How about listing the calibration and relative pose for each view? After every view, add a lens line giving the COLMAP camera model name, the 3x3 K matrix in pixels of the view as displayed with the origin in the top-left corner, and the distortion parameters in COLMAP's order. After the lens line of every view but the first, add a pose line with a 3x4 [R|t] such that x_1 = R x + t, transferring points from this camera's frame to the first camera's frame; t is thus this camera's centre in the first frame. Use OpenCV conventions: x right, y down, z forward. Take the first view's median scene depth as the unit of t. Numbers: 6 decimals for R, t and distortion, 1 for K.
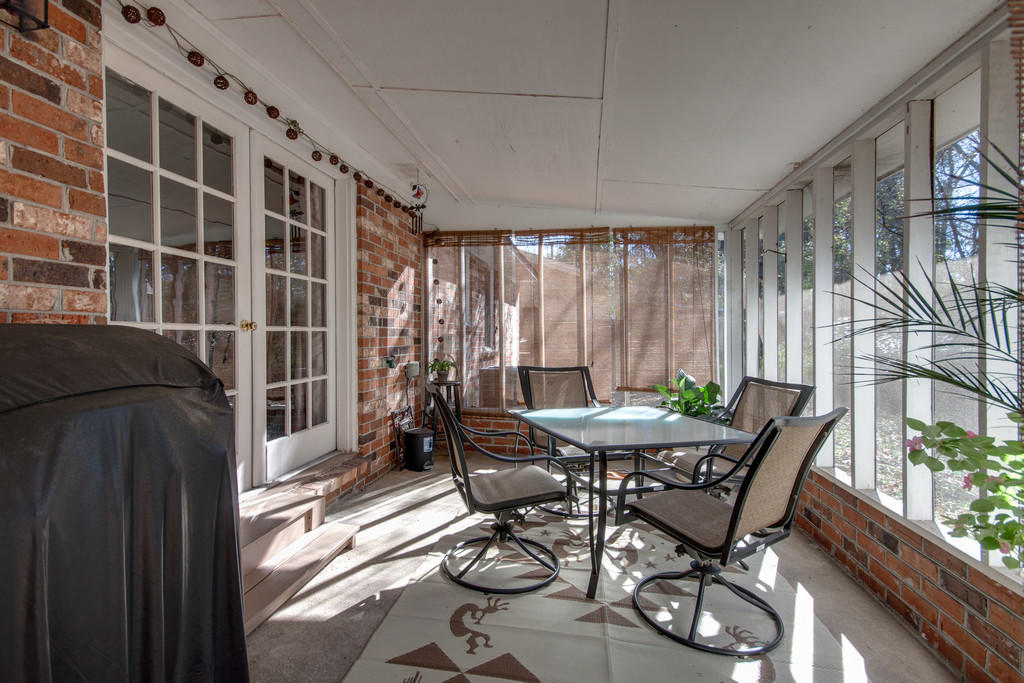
lens RADIAL K [[470.5, 0, 519.1], [0, 470.5, 340.7], [0, 0, 1]] dist [0.003058, -0.000108]
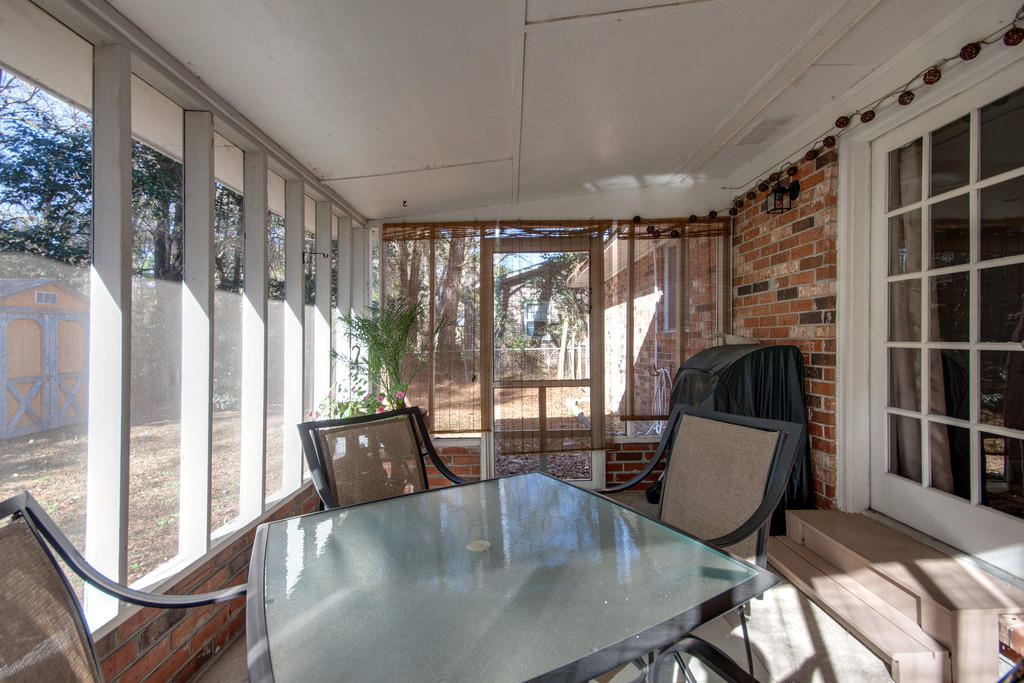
lens RADIAL K [[470.5, 0, 519.1], [0, 470.5, 340.7], [0, 0, 1]] dist [0.003058, -0.000108]
pose [[-0.988362, -0.003762, -0.152074, 0.421987], [-0.006552, 0.999819, 0.017851, -0.072019], [0.151980, 0.018639, -0.988208, 2.503543]]
